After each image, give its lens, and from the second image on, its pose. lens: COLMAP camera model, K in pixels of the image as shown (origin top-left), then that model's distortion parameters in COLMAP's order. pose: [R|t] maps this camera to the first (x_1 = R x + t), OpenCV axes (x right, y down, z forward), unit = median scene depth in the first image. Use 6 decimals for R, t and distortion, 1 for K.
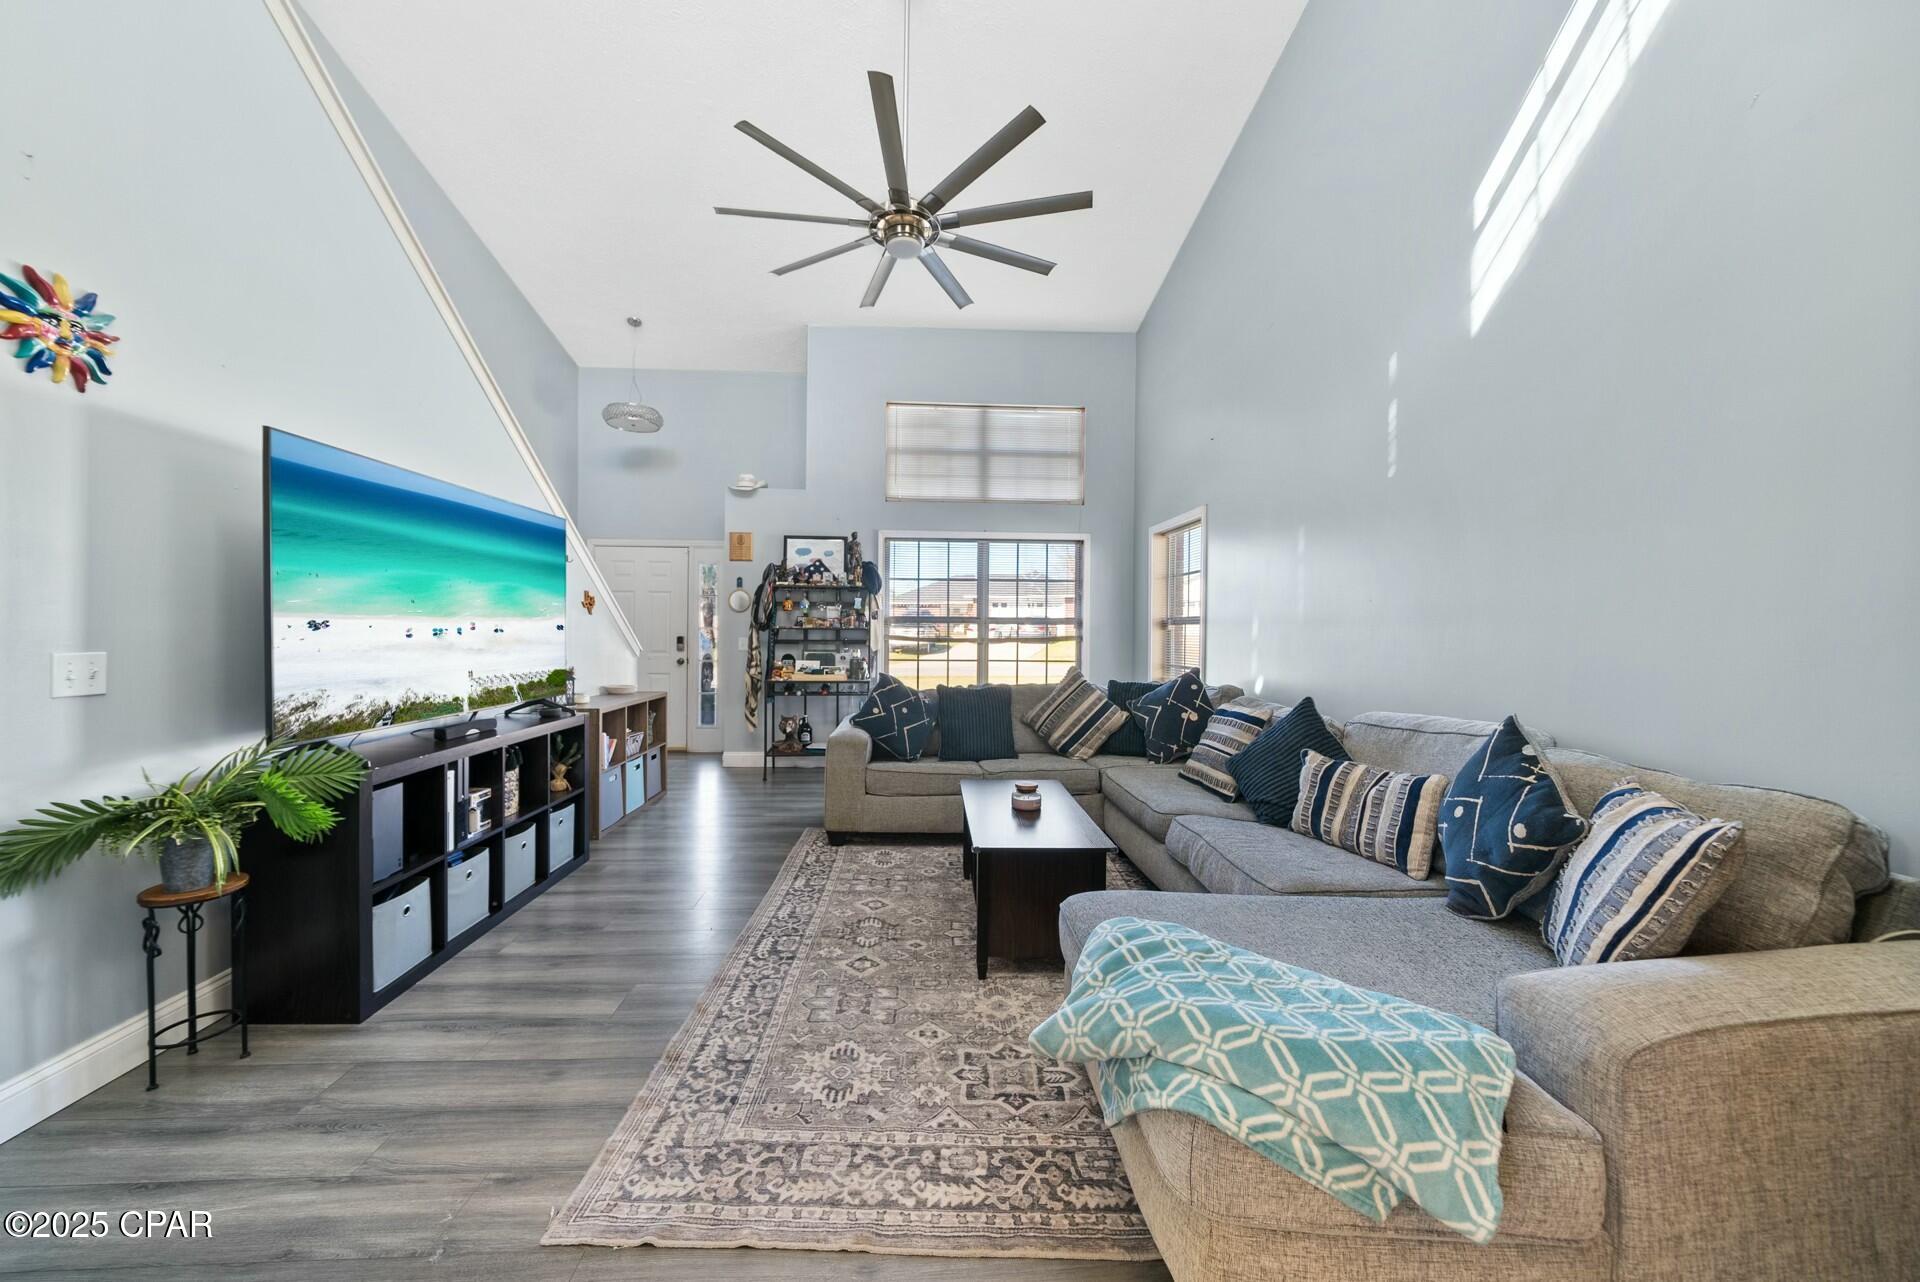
lens RADIAL K [[669.7, 0, 939.5], [0, 669.7, 630.6], [0, 0, 1]] dist [-0.009352, 0.000119]
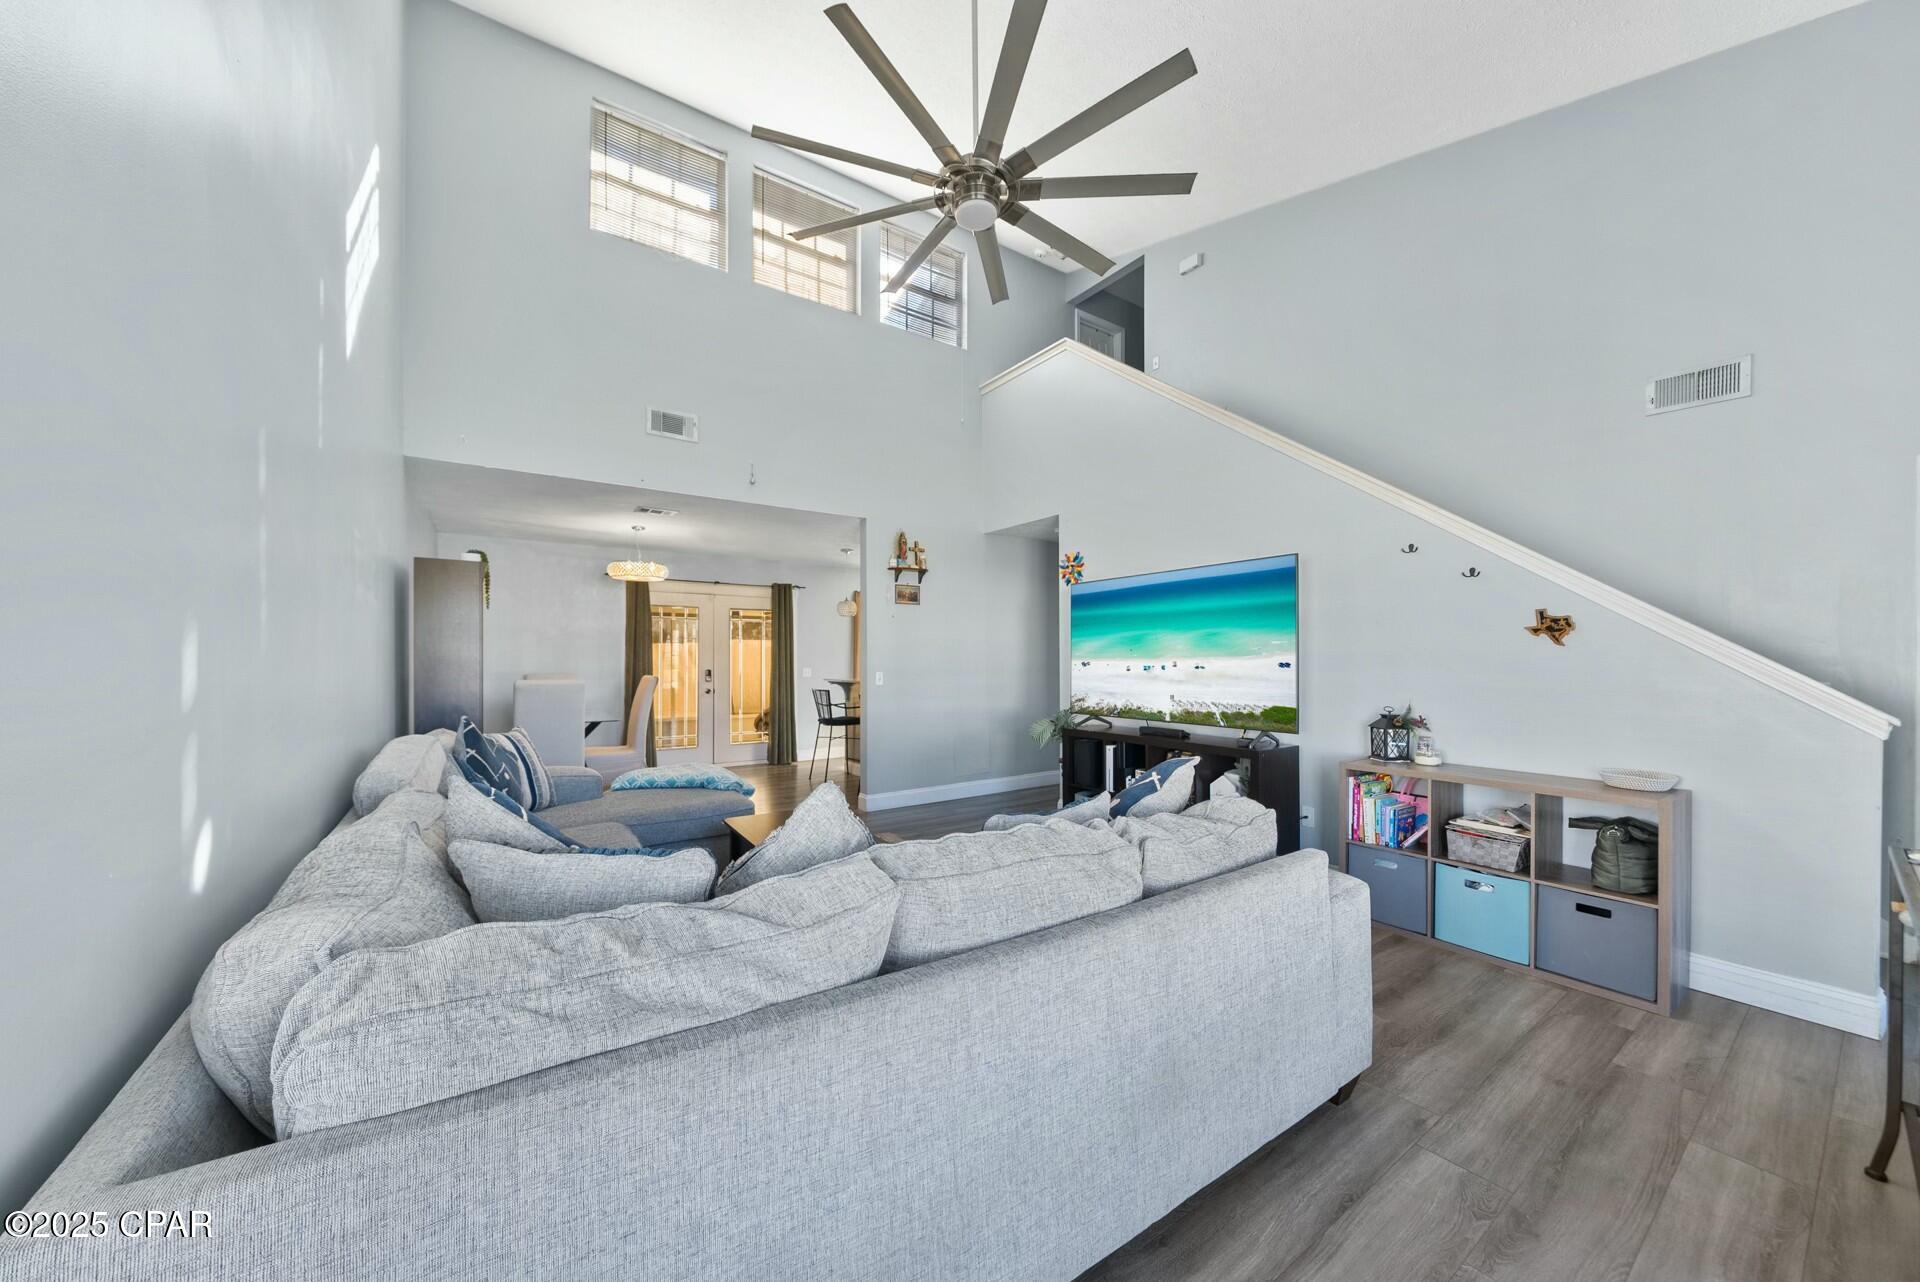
lens RADIAL K [[669.7, 0, 952.7], [0, 669.7, 656.6], [0, 0, 1]] dist [-0.009352, 0.000119]
pose [[-0.853018, -0.011979, -0.521745, 0.477253], [-0.007361, 0.999913, -0.010923, -0.004046], [0.521830, -0.005477, -0.853032, 2.038214]]
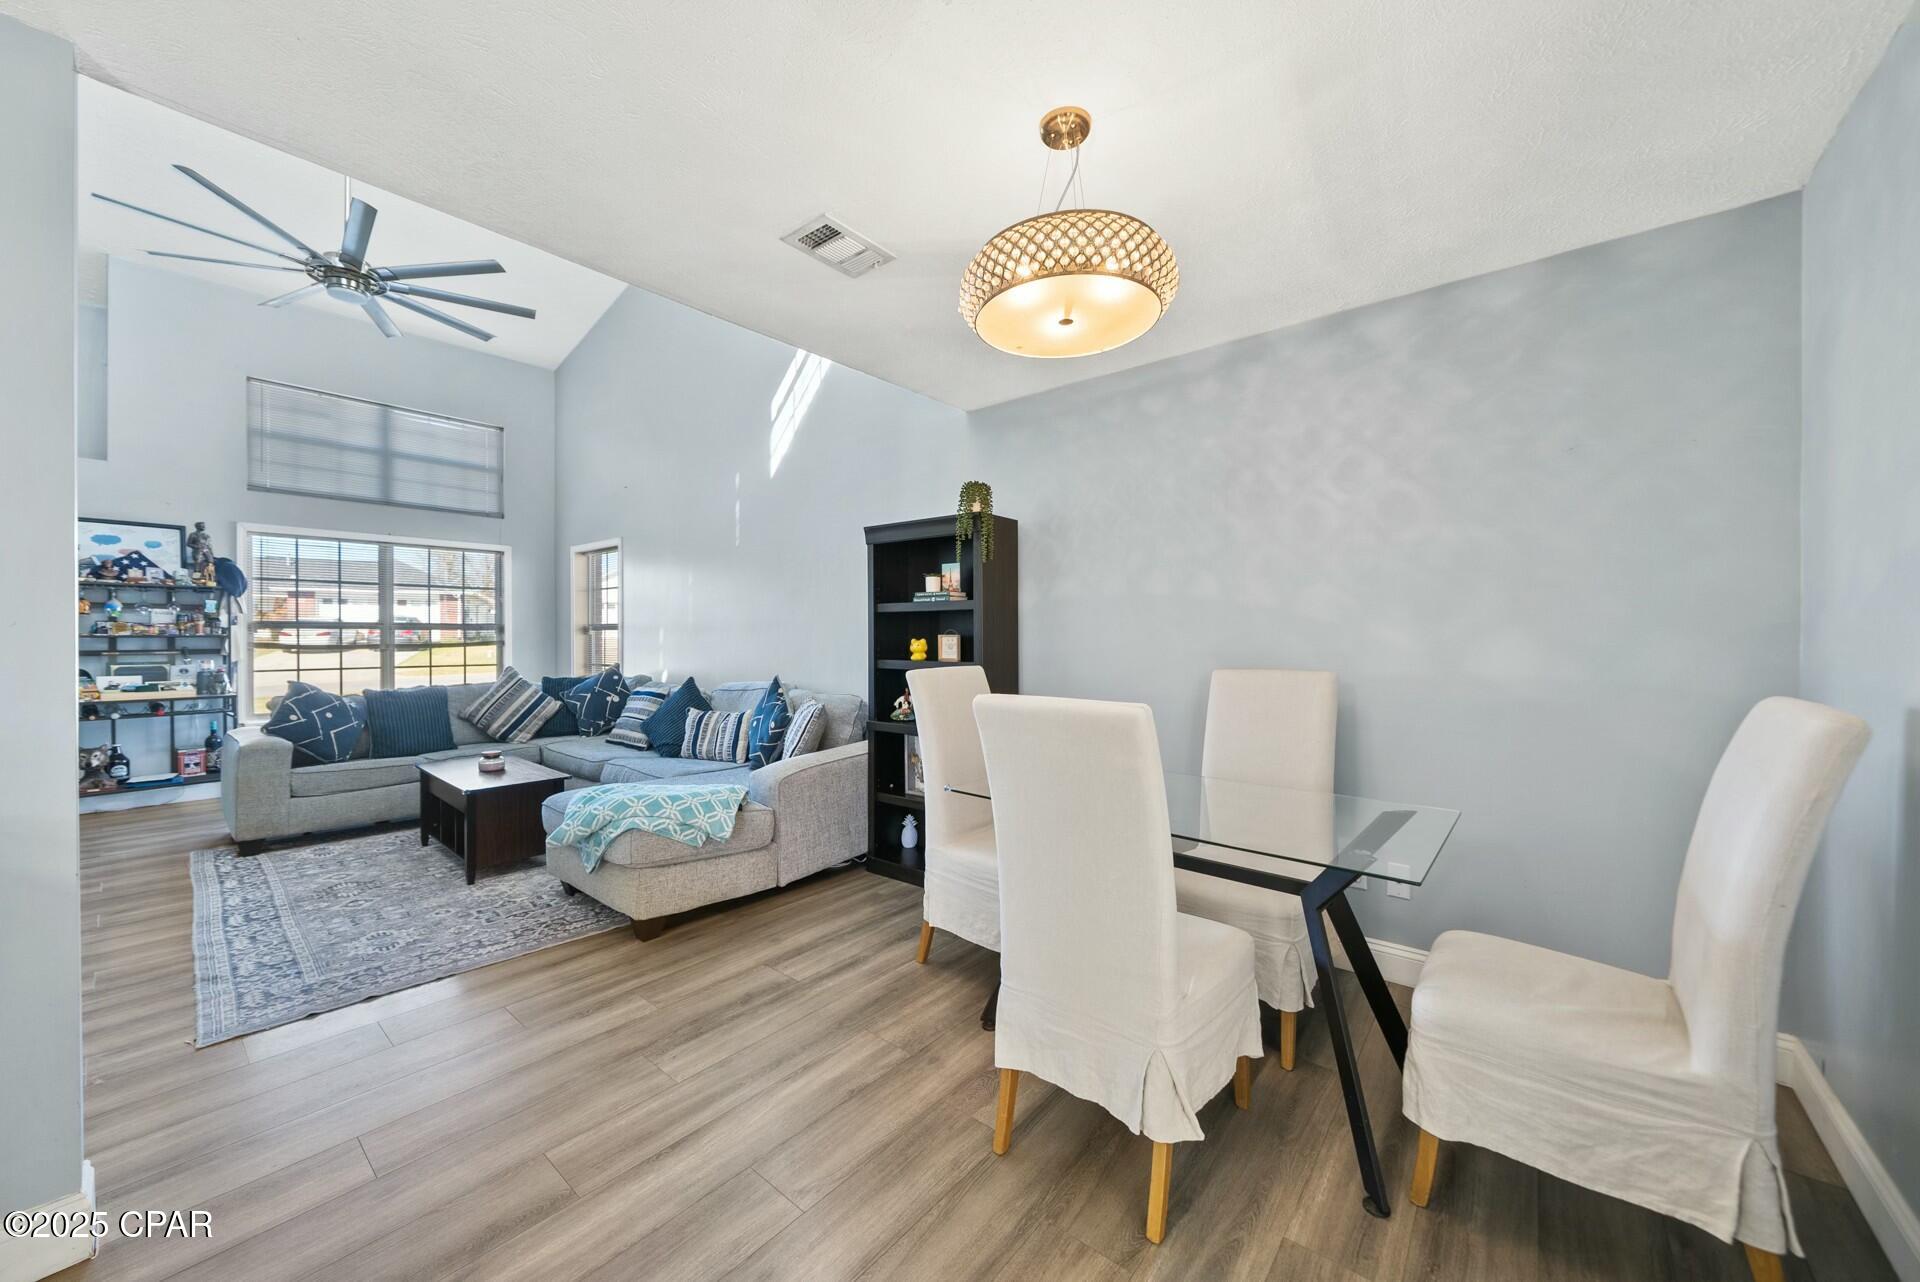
lens RADIAL K [[703.0, 0, 944.9], [0, 703.0, 640.7], [0, 0, 1]] dist [-0.002590, -0.000082]
pose [[0.683195, -0.014494, 0.730092, -0.278889], [0.005383, 0.999876, 0.014812, -0.009984], [-0.730216, -0.006189, 0.683188, -0.633254]]
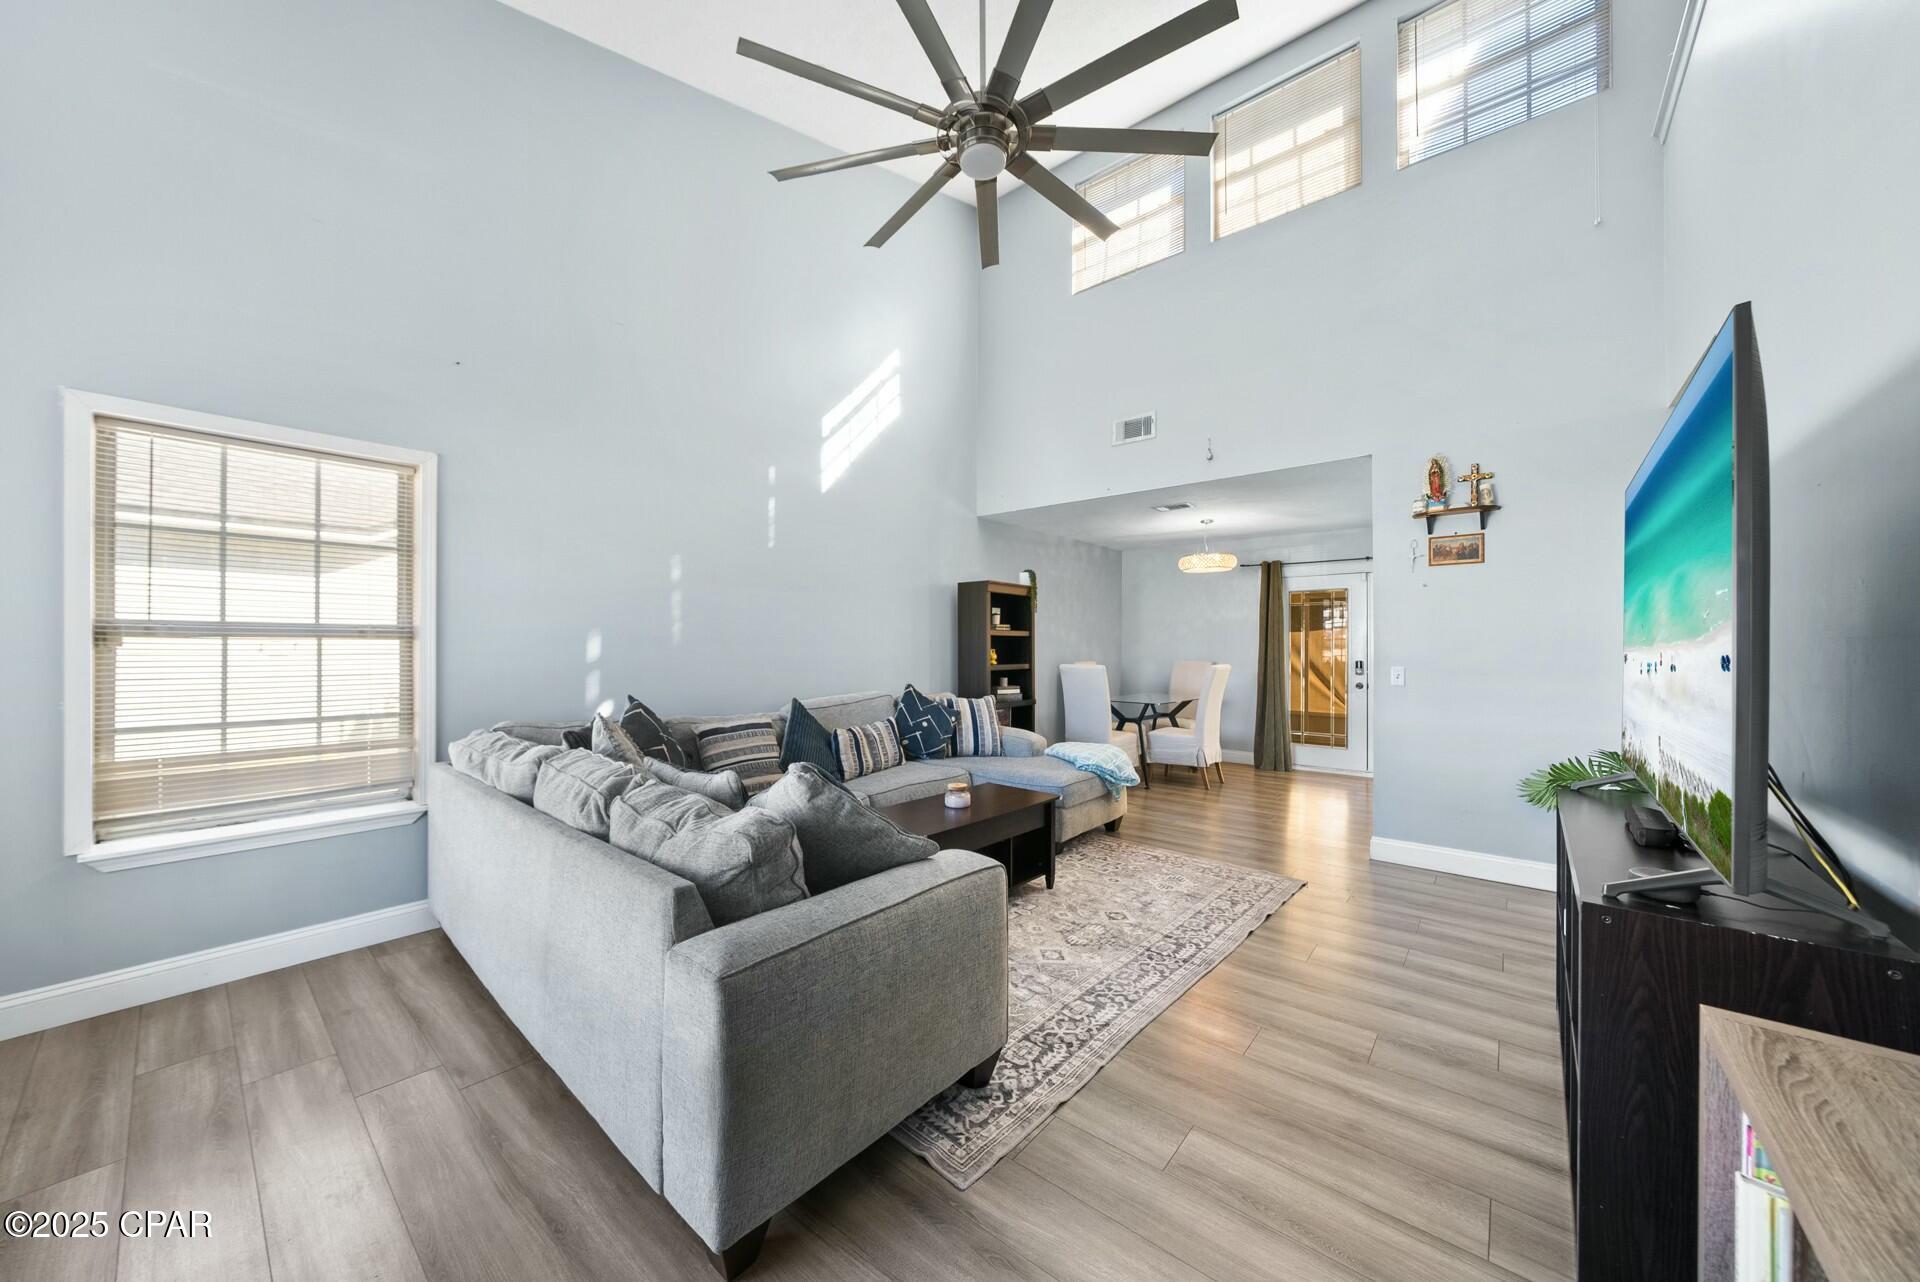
lens RADIAL K [[669.7, 0, 933.0], [0, 669.7, 646.4], [0, 0, 1]] dist [-0.009352, 0.000119]
pose [[-0.719899, -0.008303, 0.694029, -0.656286], [-0.009743, 0.999951, 0.001856, -0.013299], [-0.694011, -0.005426, -0.719944, 1.906906]]
